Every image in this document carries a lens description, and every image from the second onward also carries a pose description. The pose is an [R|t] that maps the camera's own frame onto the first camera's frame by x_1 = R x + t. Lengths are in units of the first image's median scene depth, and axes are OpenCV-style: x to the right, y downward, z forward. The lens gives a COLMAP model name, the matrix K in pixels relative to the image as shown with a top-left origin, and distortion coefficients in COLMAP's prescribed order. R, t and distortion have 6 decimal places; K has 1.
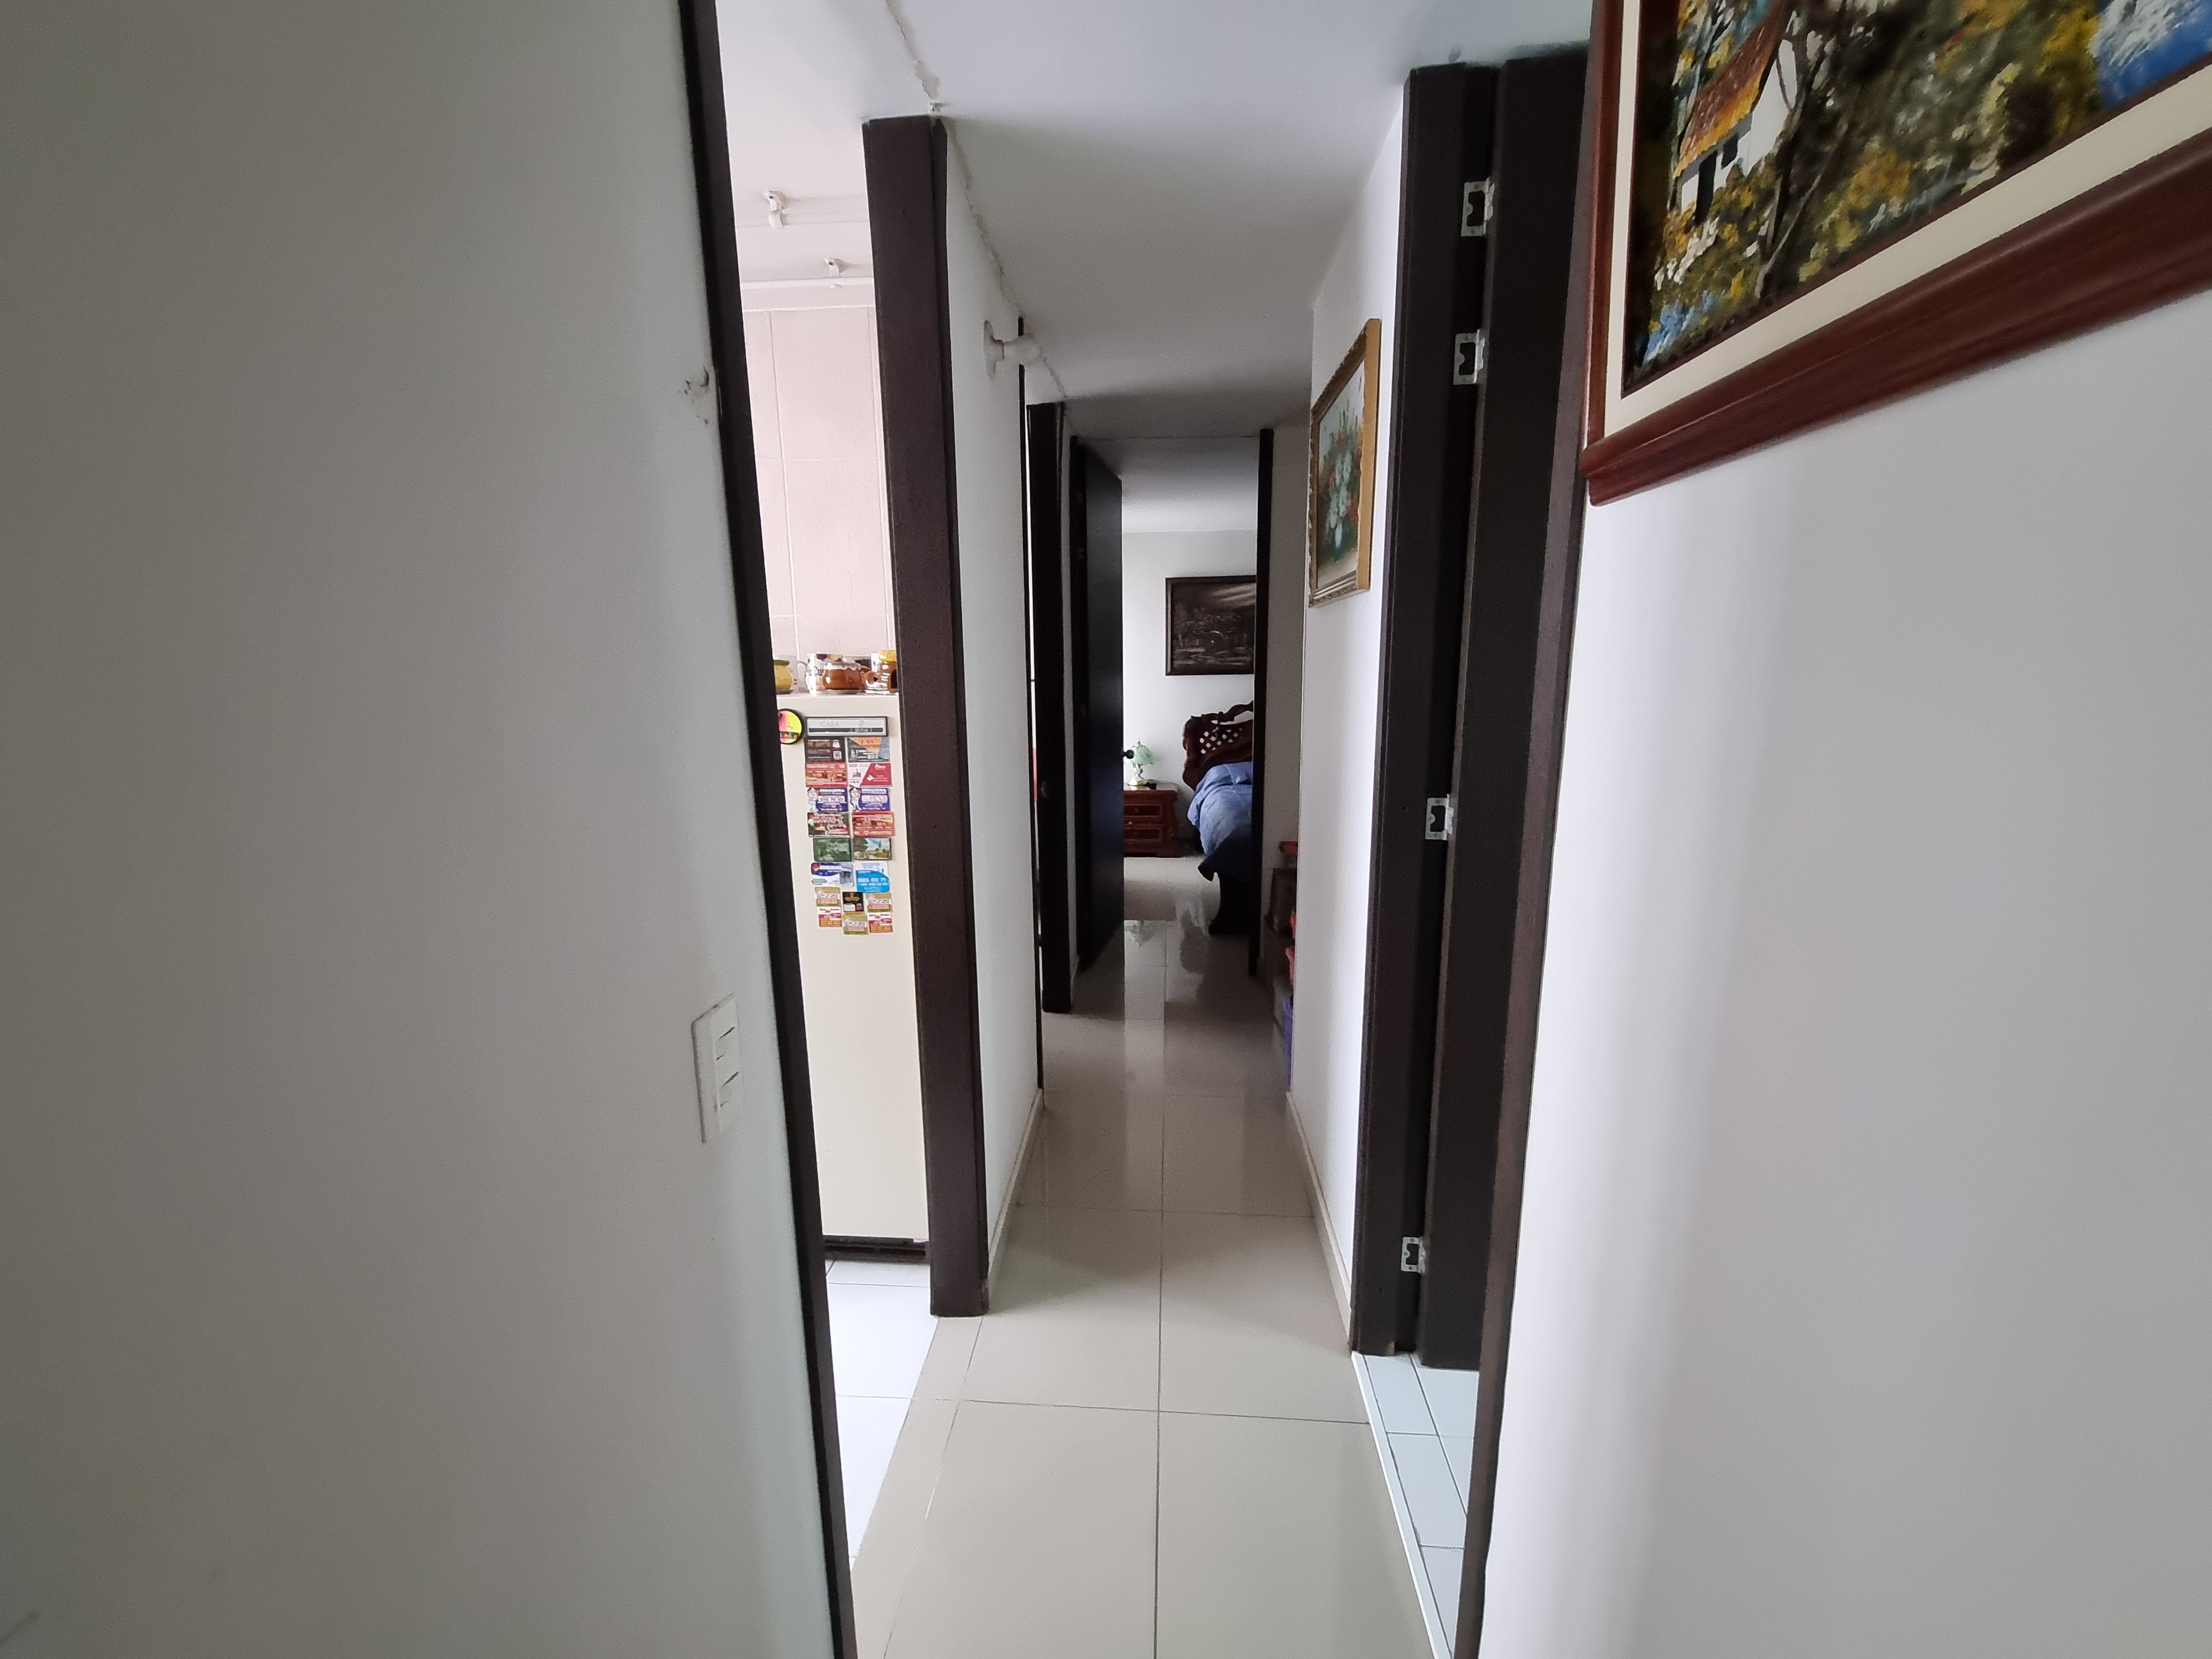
lens RADIAL K [[859.5, 0, 1108.1], [0, 859.5, 822.5], [0, 0, 1]] dist [-0.007957, 0.003508]
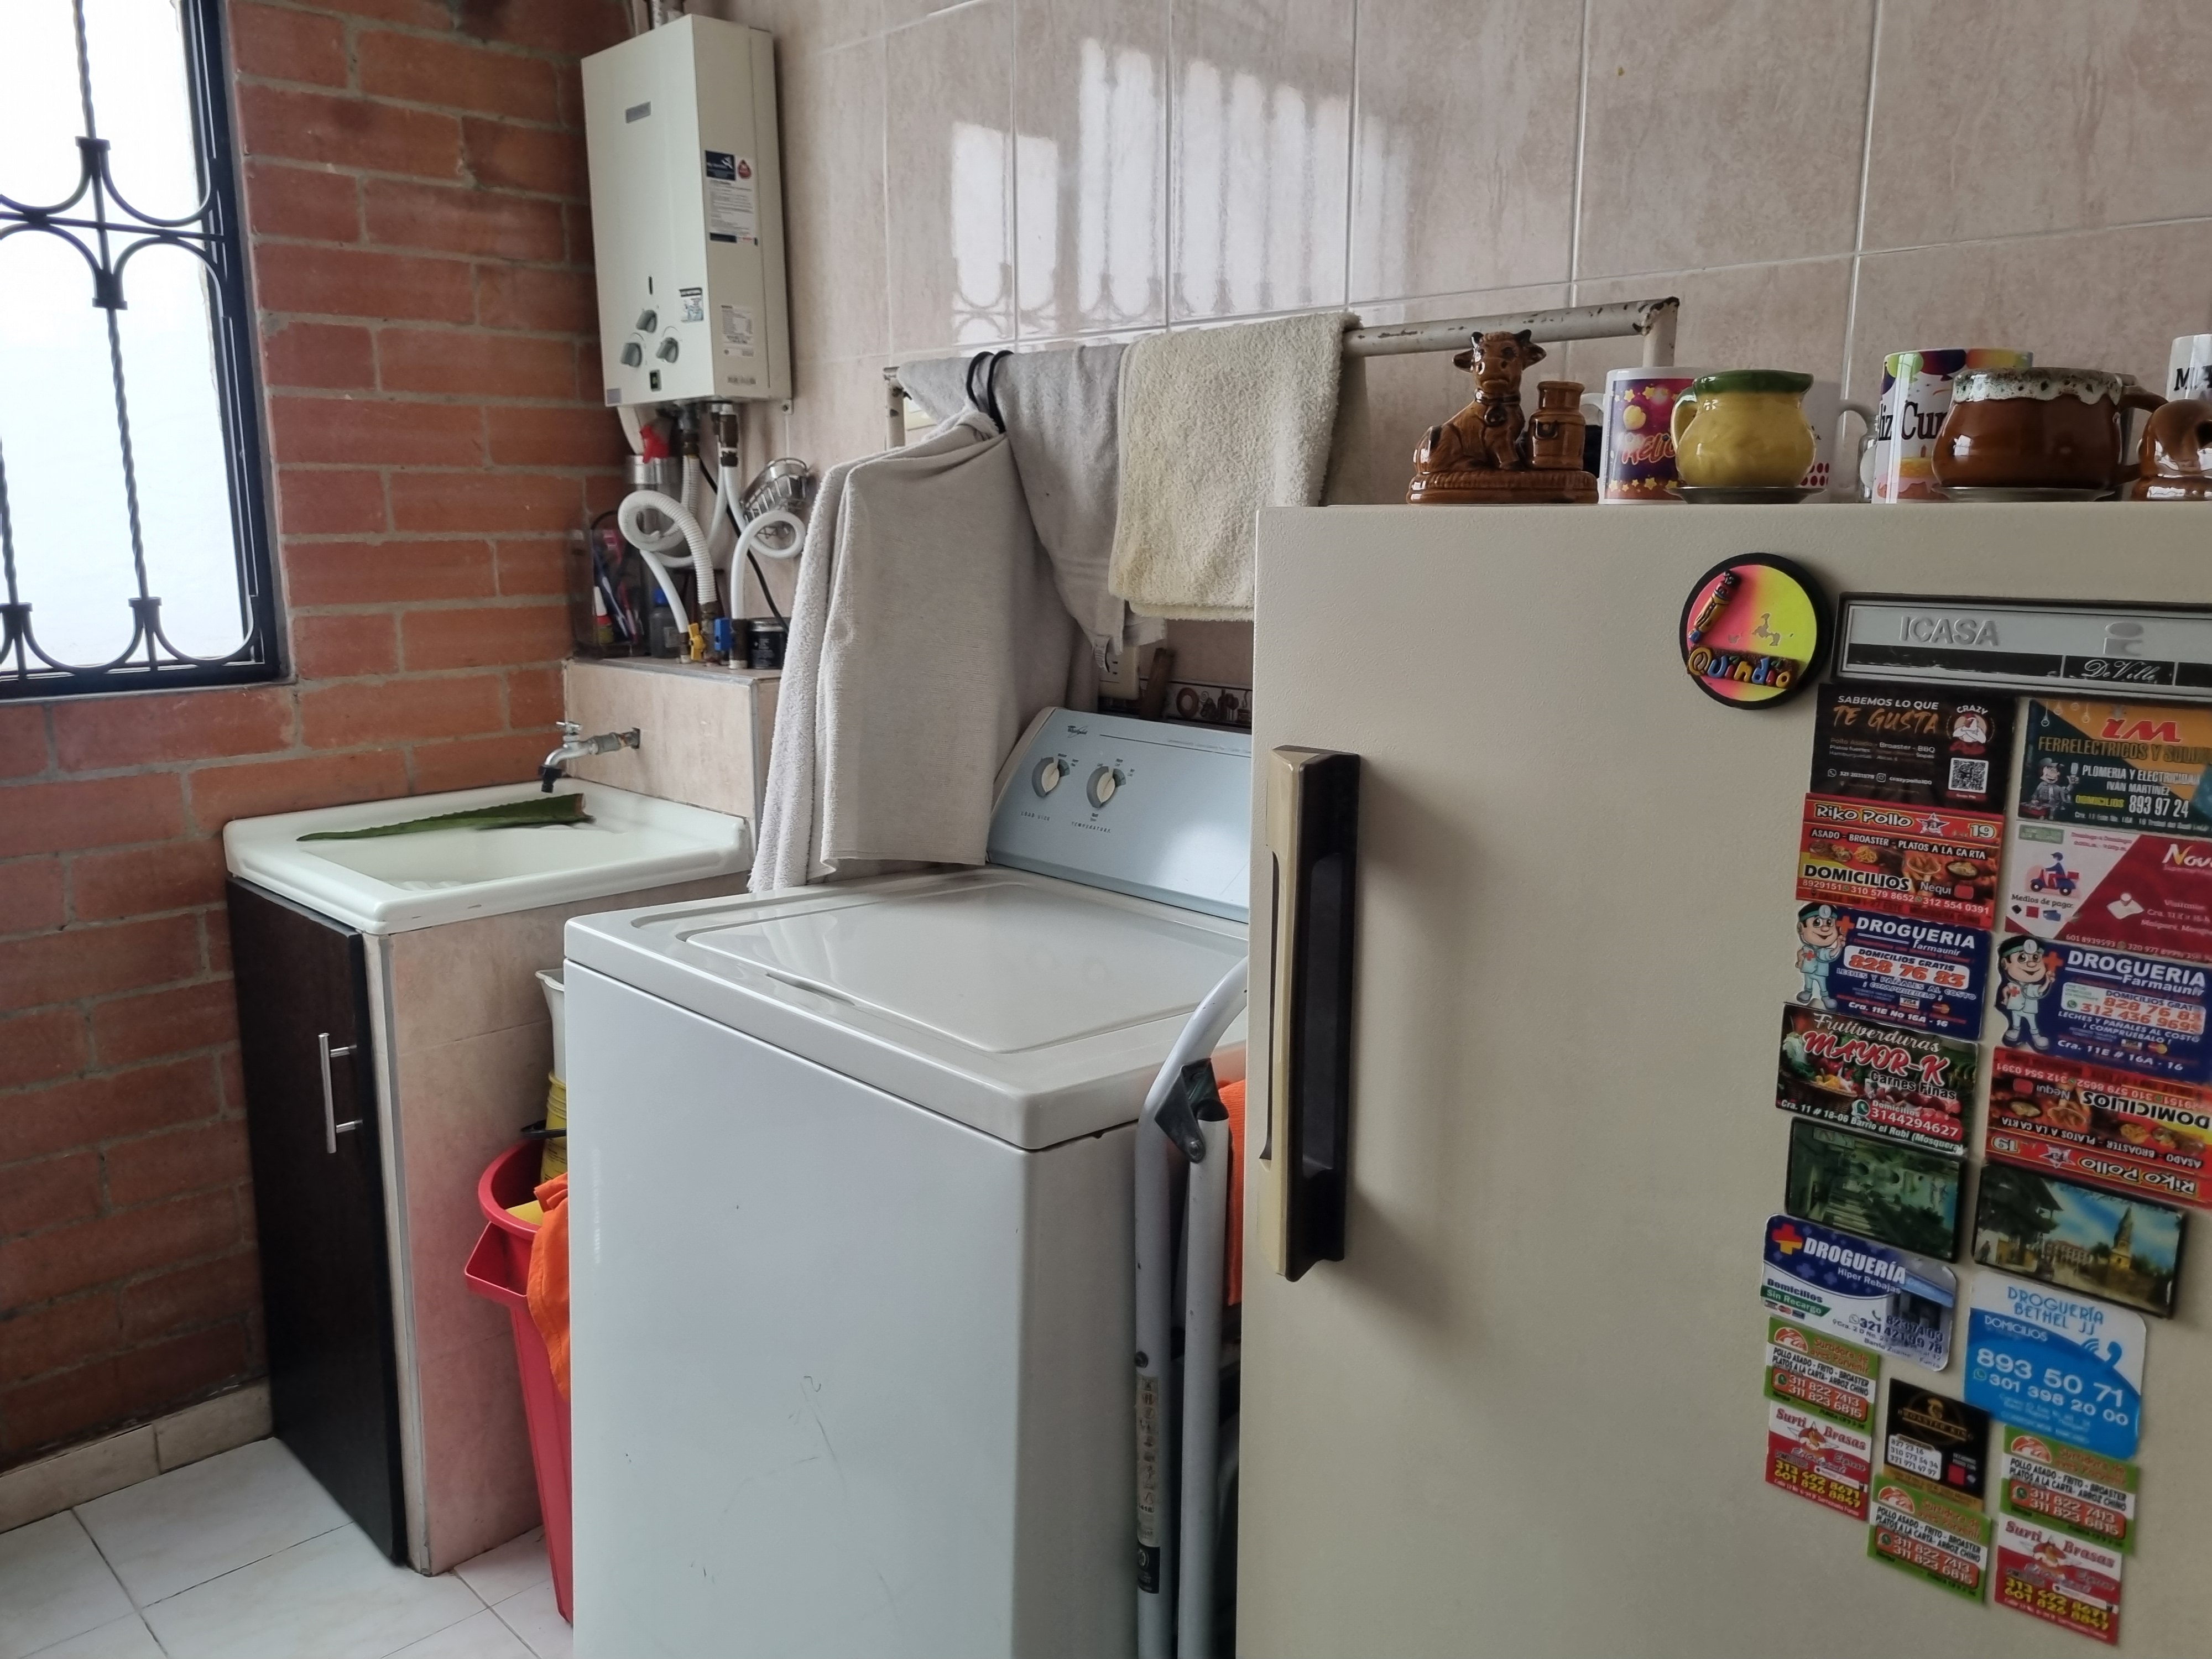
lens RADIAL K [[1681.8, 0, 1117.3], [0, 1681.8, 824.5], [0, 0, 1]] dist [0.057661, -0.053059]
pose [[0.745326, 0.130886, -0.653726, -0.190596], [-0.133241, 0.990001, 0.046302, -0.057065], [0.653250, 0.052593, 0.755314, 0.529881]]
